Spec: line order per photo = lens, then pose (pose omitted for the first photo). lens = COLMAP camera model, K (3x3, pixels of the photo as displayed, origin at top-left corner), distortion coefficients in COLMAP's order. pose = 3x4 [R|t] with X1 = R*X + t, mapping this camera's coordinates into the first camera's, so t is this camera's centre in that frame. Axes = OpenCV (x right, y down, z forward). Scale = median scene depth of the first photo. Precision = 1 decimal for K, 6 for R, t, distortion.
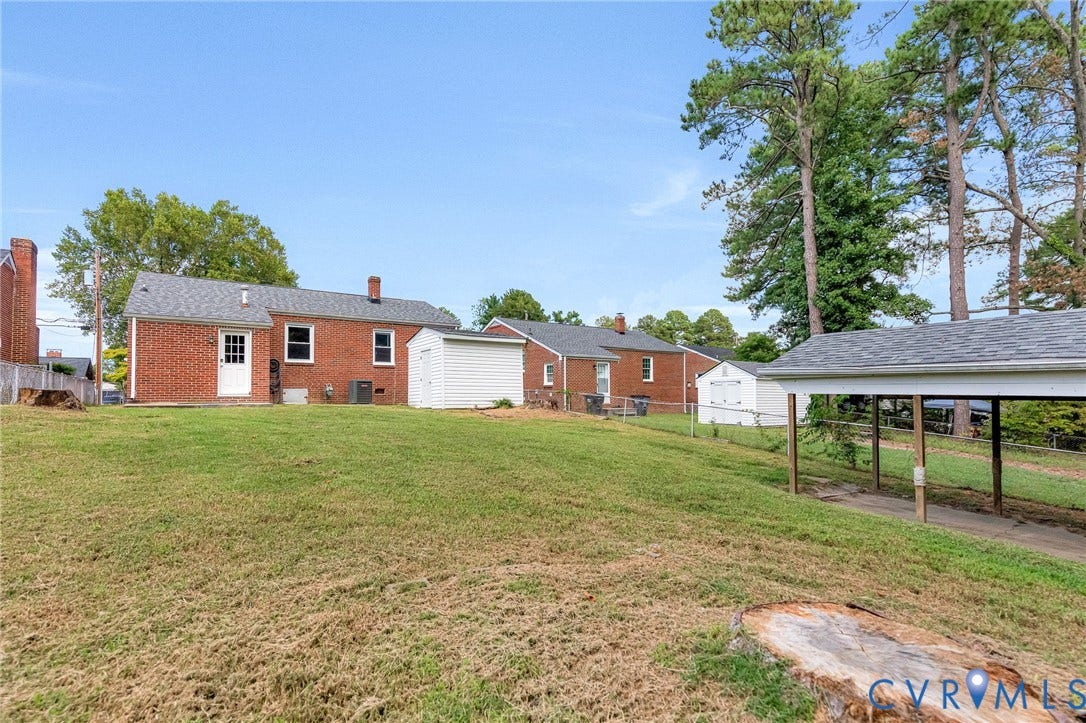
lens RADIAL K [[513.0, 0, 549.4], [0, 513.0, 385.4], [0, 0, 1]] dist [0.003493, -0.000049]
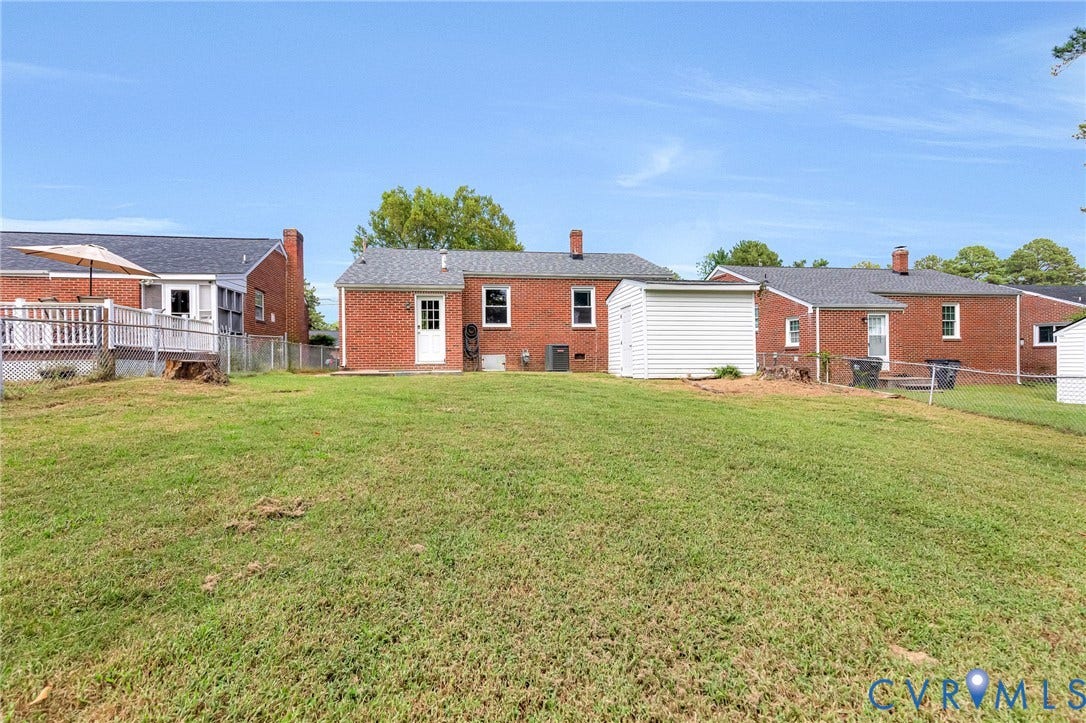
lens RADIAL K [[512.3, 0, 538.4], [0, 512.3, 363.4], [0, 0, 1]] dist [0.012395, -0.000637]
pose [[0.898965, -0.002967, -0.438010, -0.008246], [0.015158, 0.999589, 0.024338, -0.000054], [0.437757, -0.028518, 0.898641, 0.183509]]
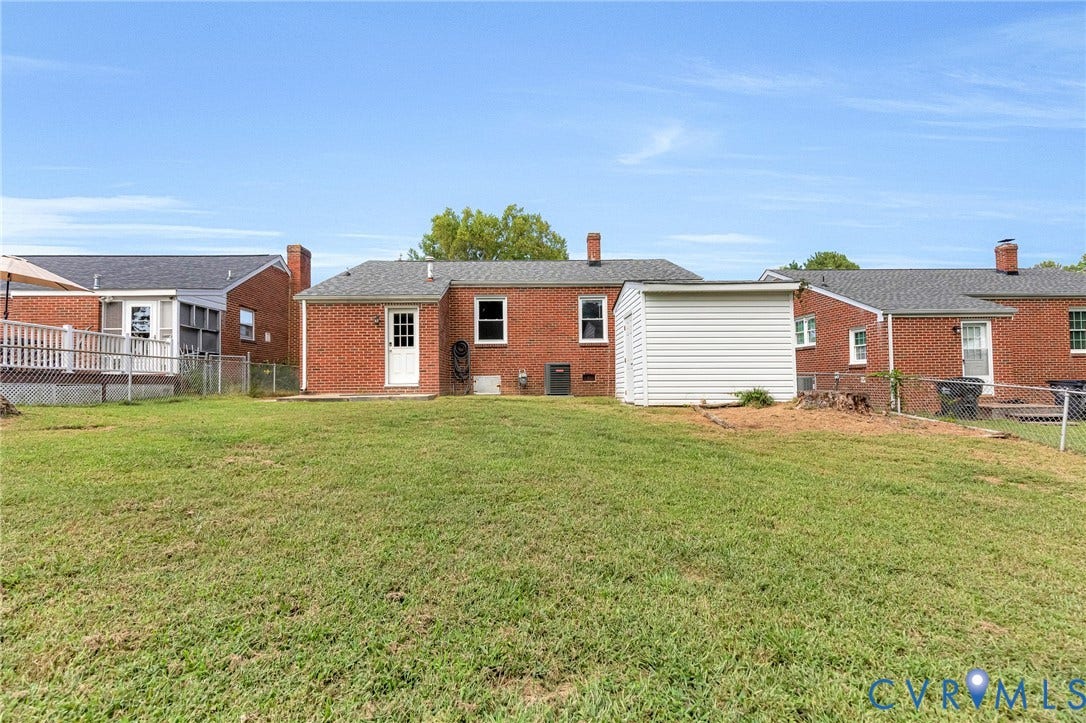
lens RADIAL K [[512.3, 0, 538.4], [0, 512.3, 363.4], [0, 0, 1]] dist [0.012395, -0.000637]
pose [[0.834774, -0.026579, -0.549951, 0.021079], [0.019300, 0.999633, -0.019016, 0.002892], [0.550254, 0.005260, 0.834981, 0.350954]]
